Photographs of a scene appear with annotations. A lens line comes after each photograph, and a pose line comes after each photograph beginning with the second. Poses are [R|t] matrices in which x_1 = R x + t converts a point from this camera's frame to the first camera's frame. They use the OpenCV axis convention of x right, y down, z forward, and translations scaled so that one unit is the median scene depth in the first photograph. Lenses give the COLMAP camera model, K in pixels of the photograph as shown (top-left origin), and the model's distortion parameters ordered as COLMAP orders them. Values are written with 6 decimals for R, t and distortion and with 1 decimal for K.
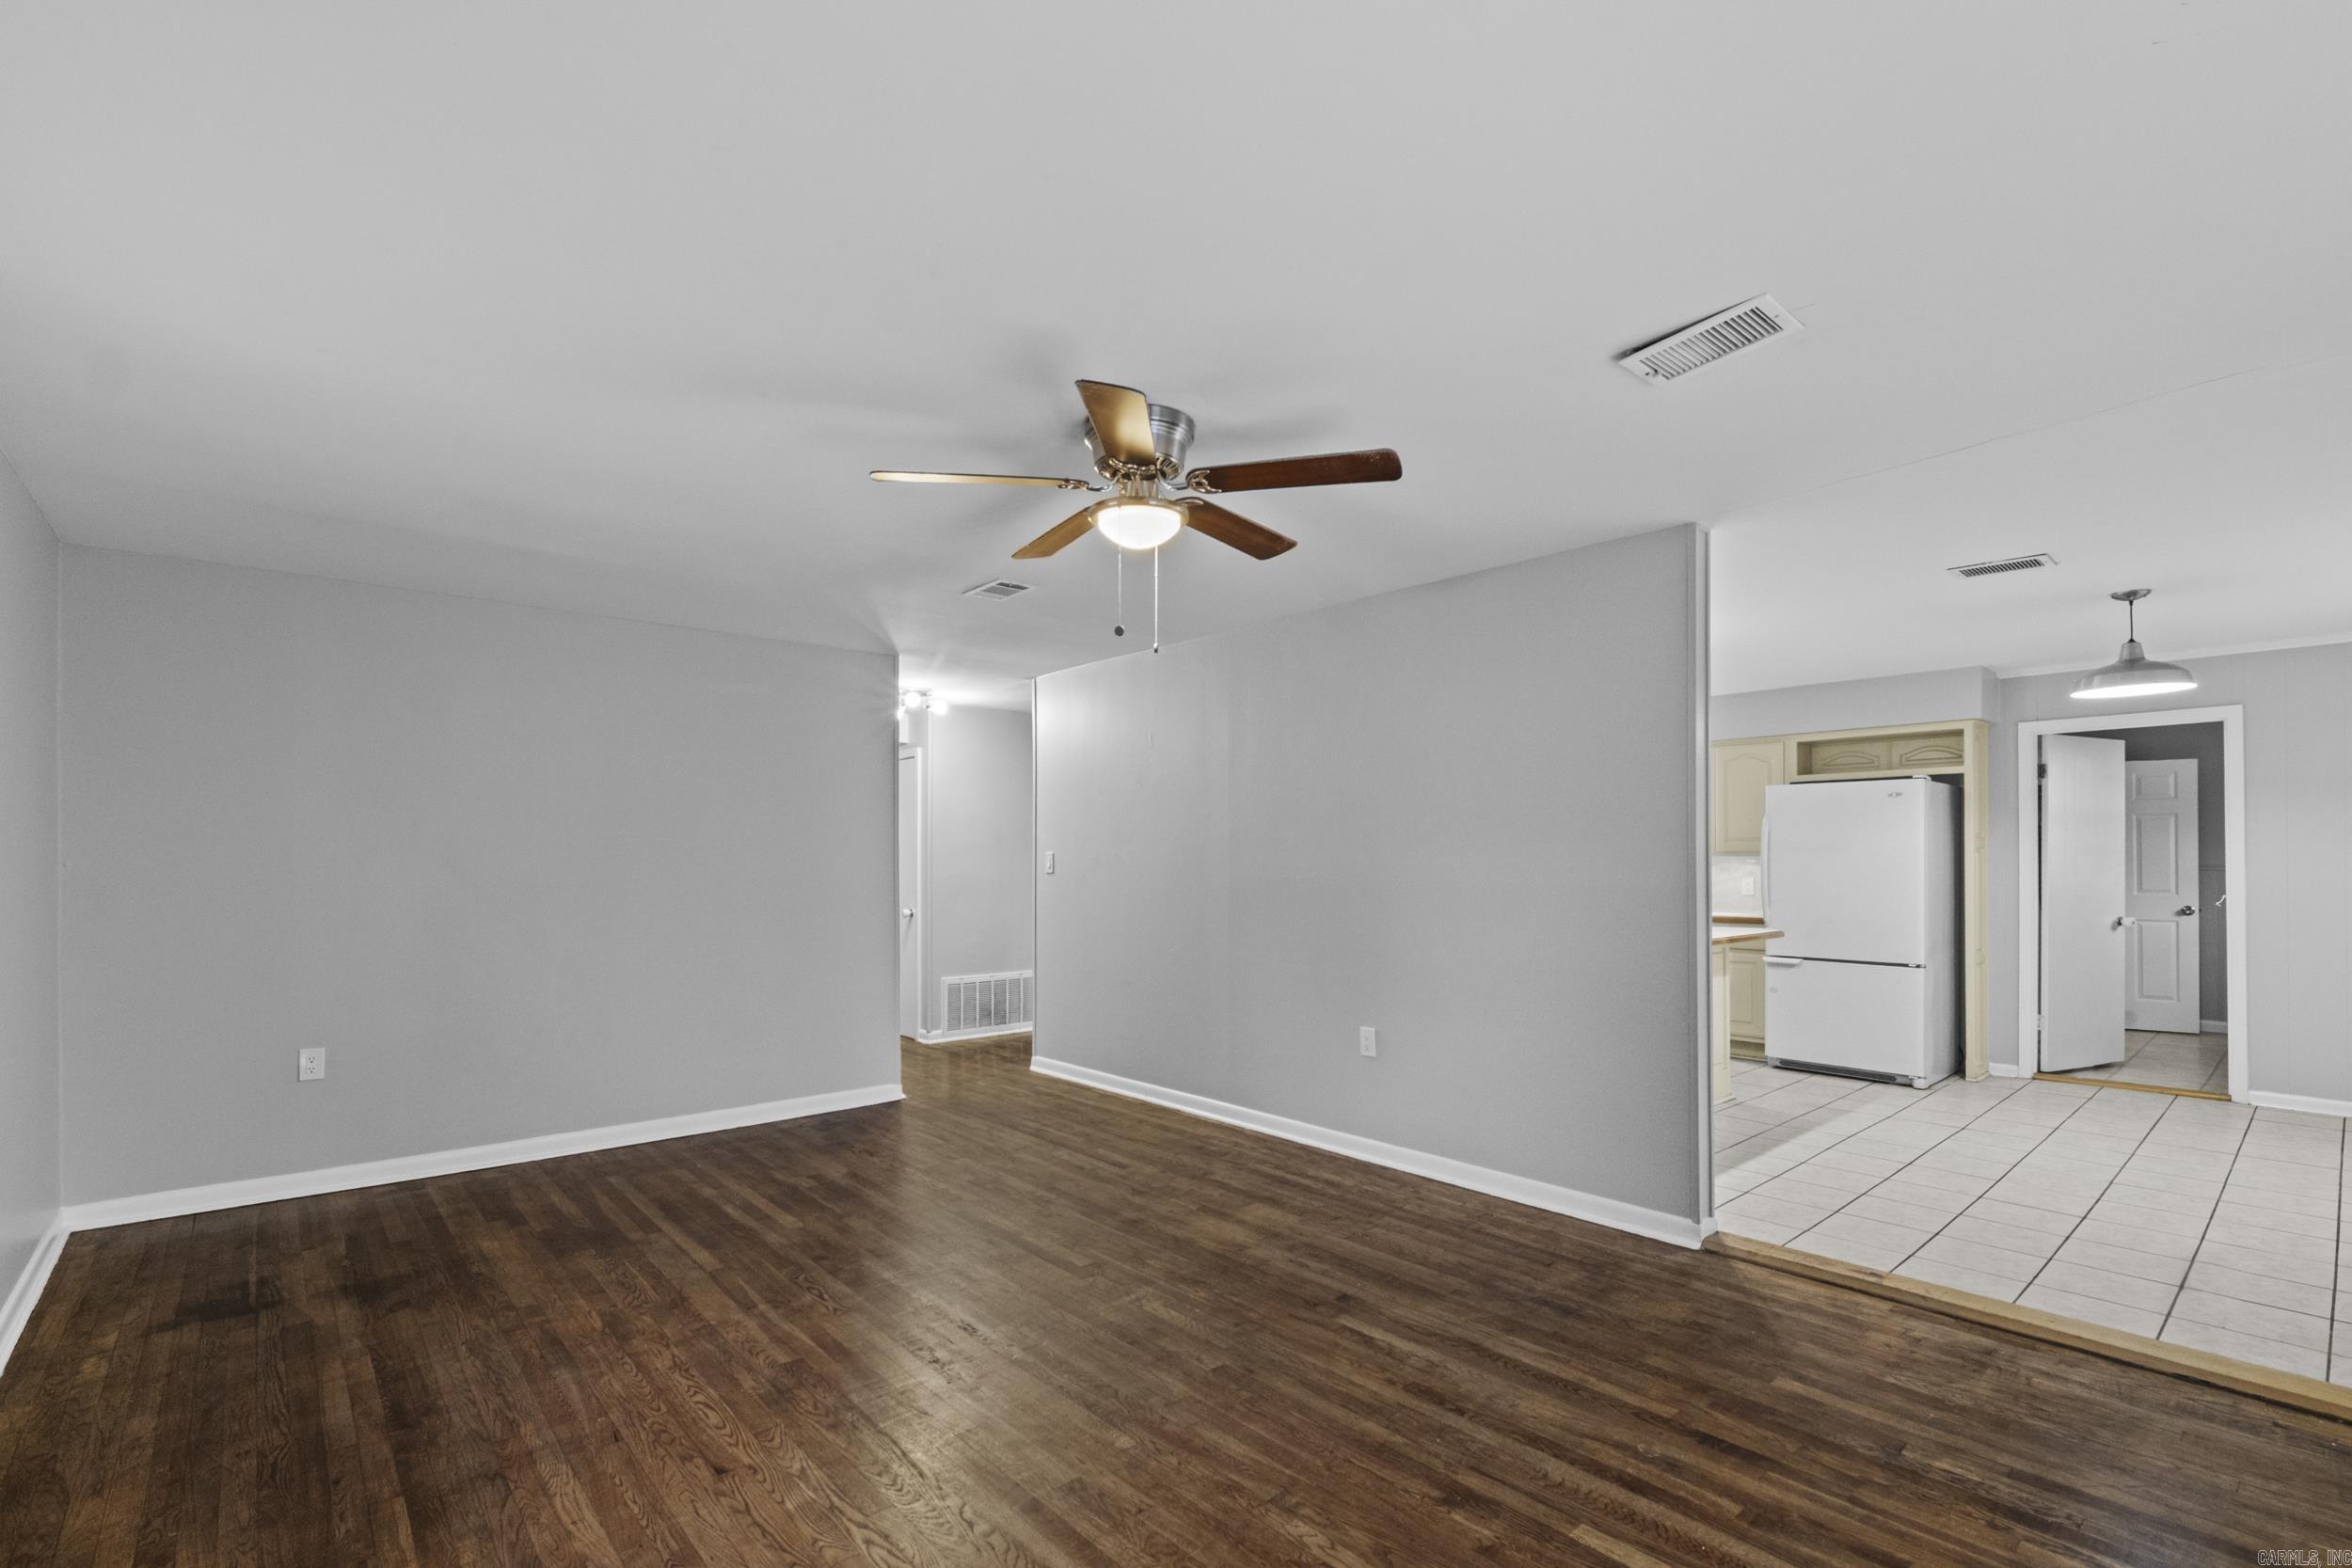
lens RADIAL K [[1055.2, 0, 1149.2], [0, 1055.2, 848.4], [0, 0, 1]] dist [-0.015798, -0.000337]
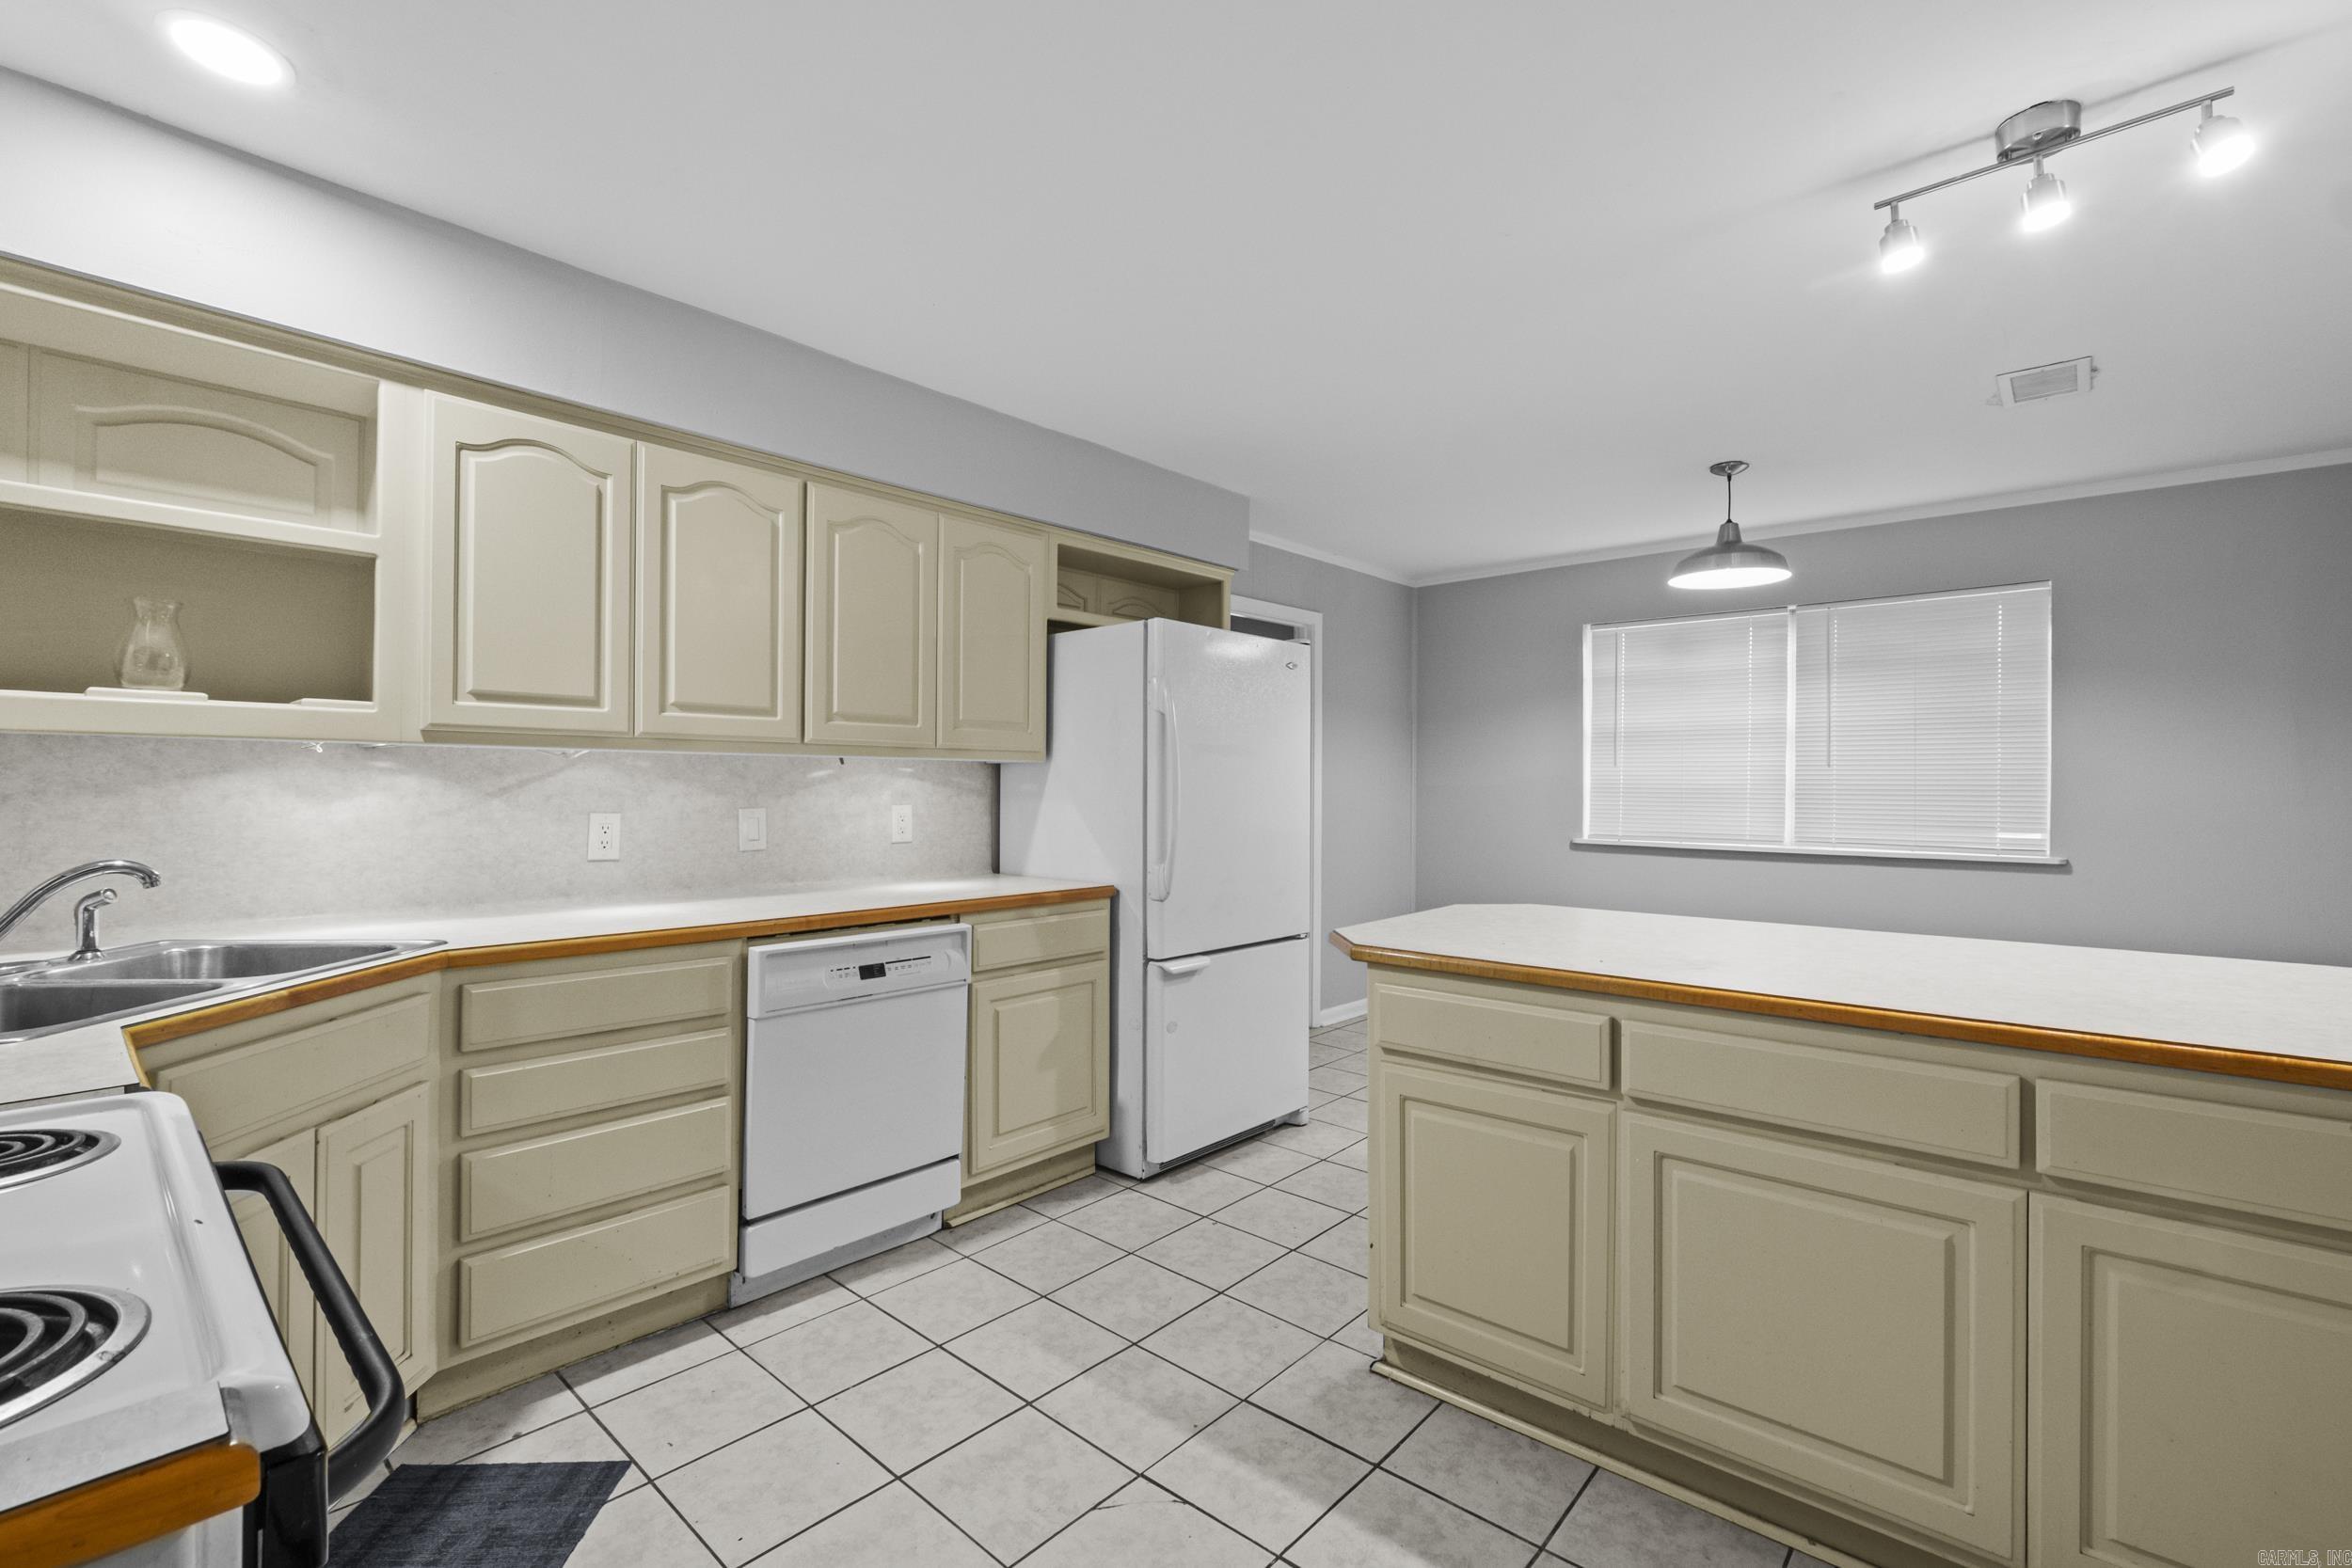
lens RADIAL K [[1021.4, 0, 1167.7], [0, 1021.4, 781.9], [0, 0, 1]] dist [-0.009307, 0.000139]
pose [[-0.132200, 0.001009, 0.991223, 0.115599], [-0.016126, 0.999865, -0.003168, 0.020069], [-0.991092, -0.016403, -0.132166, 1.117947]]
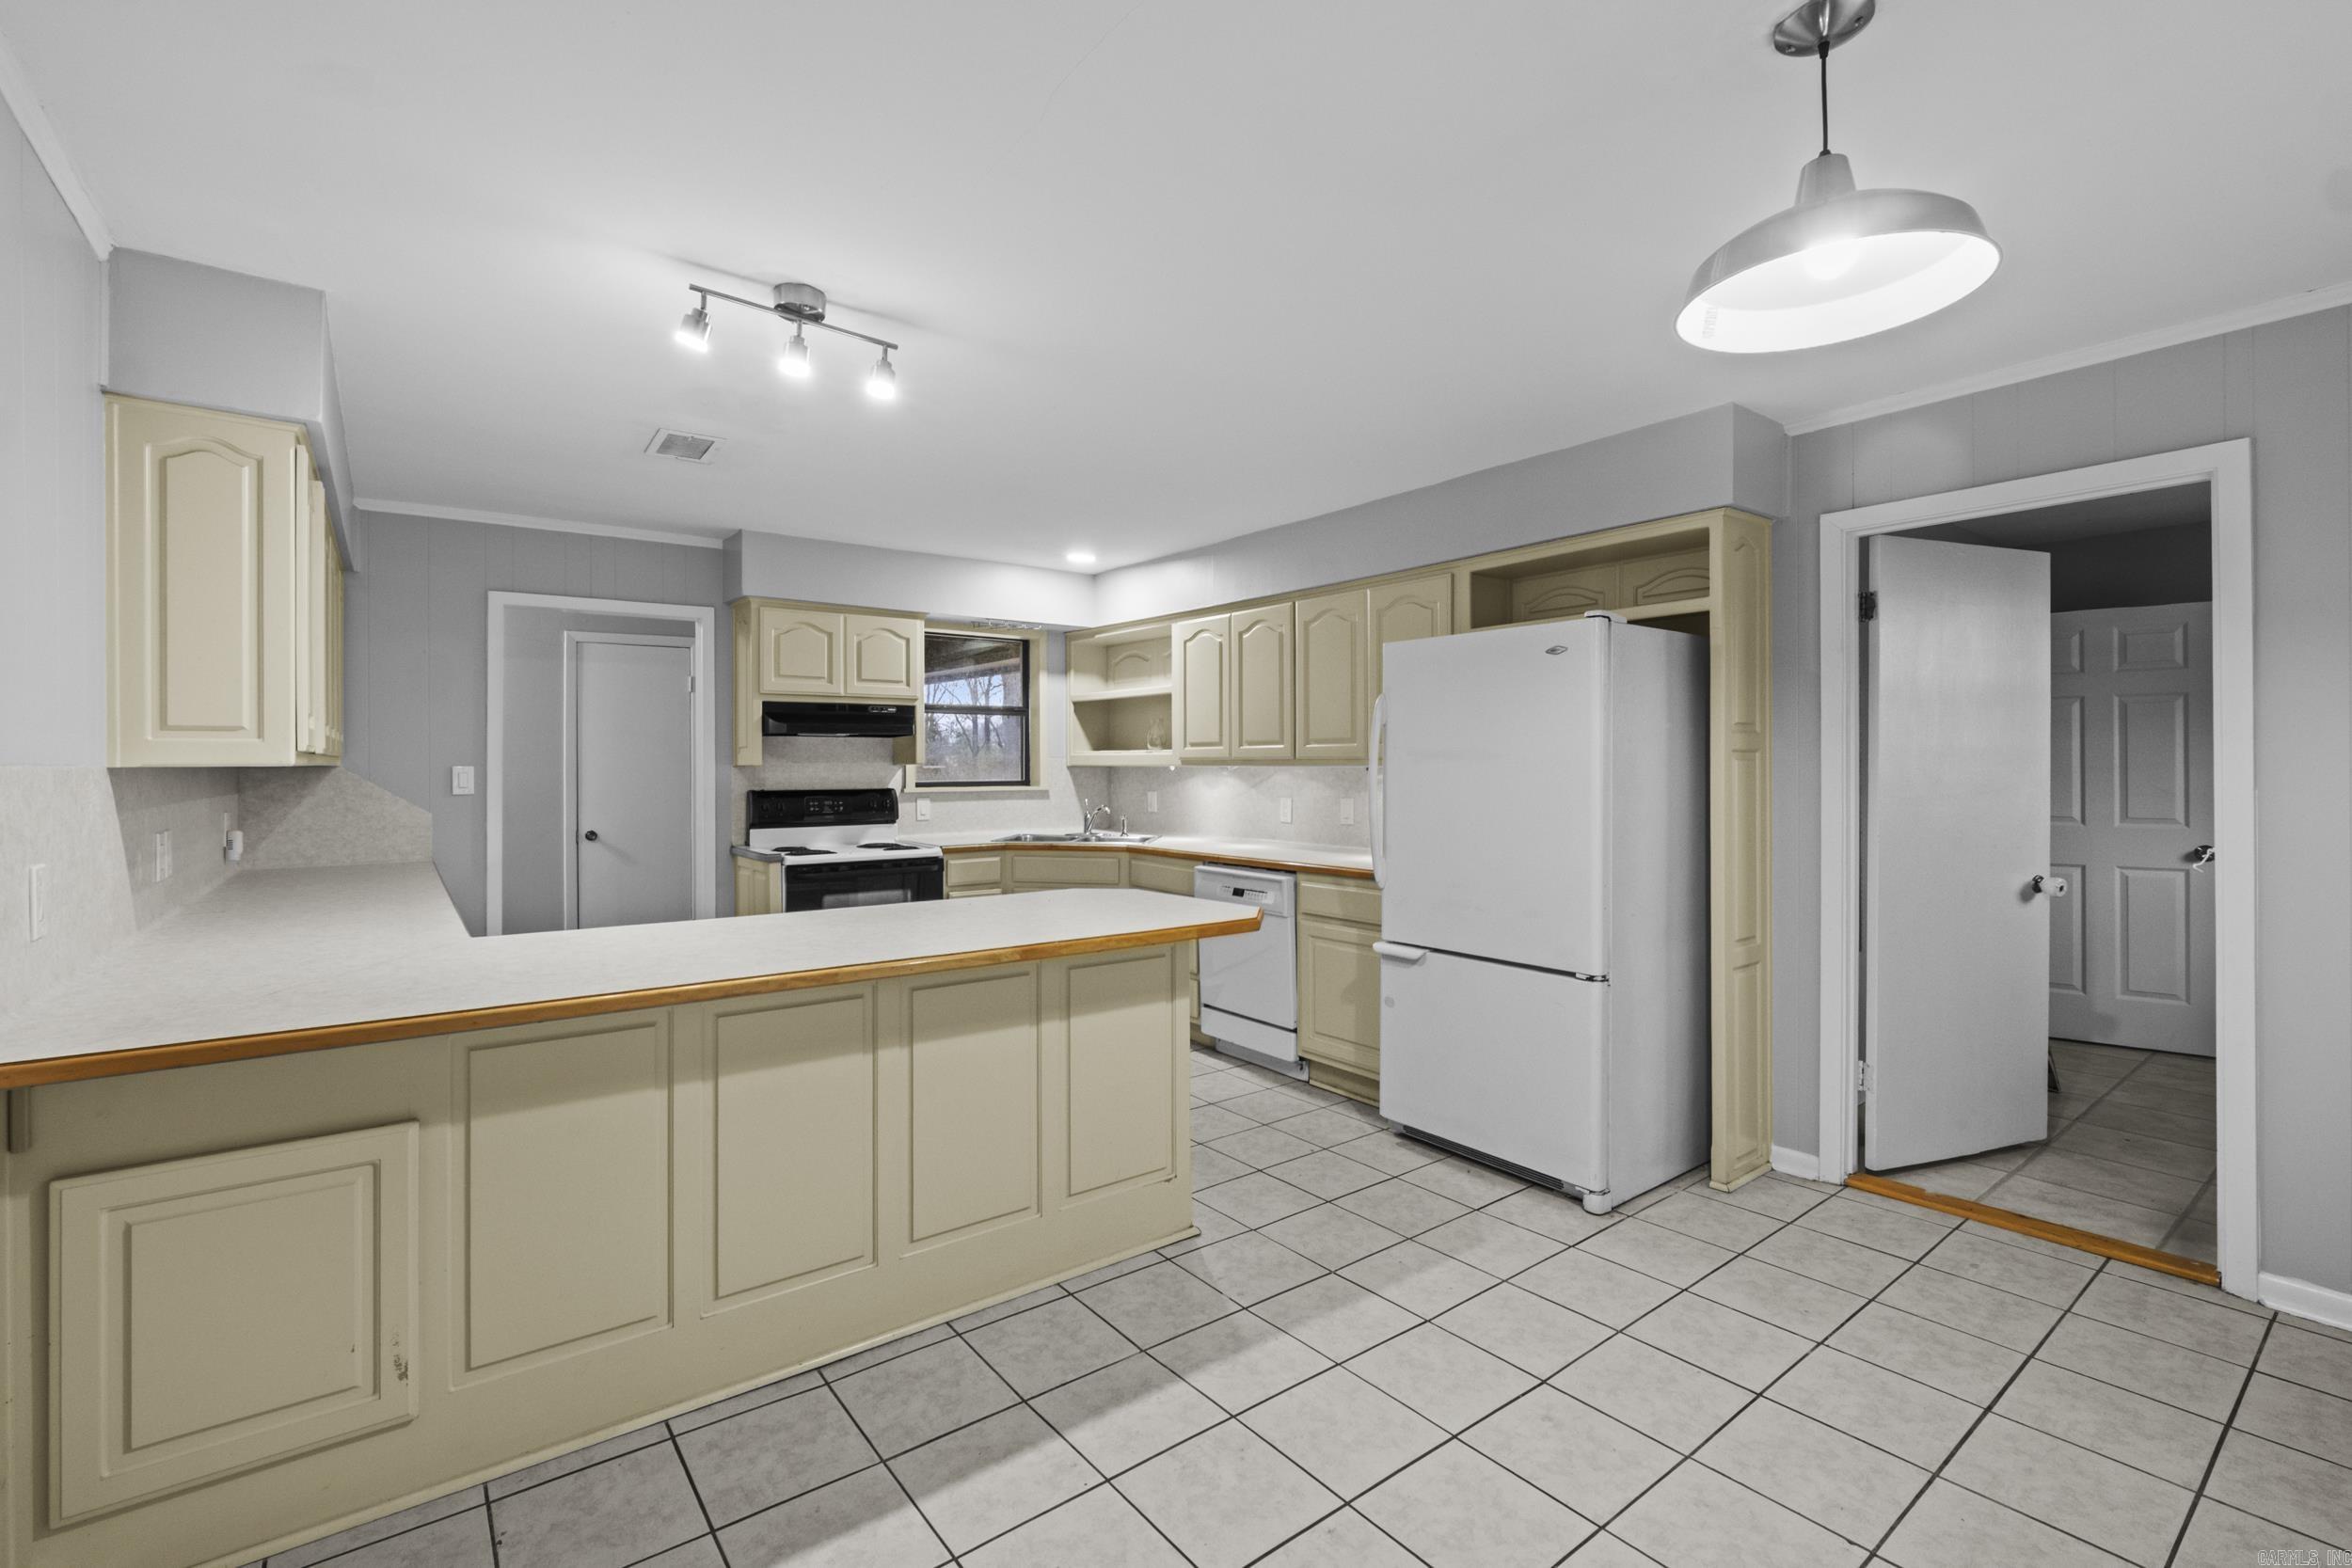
lens RADIAL K [[1035.3, 0, 1156.7], [0, 1035.3, 763.1], [0, 0, 1]] dist [-0.005996, -0.000486]
pose [[0.998242, -0.002664, -0.059211, 0.525894], [0.003164, 0.999960, 0.008357, 0.000546], [0.059187, -0.008529, 0.998210, 0.453080]]
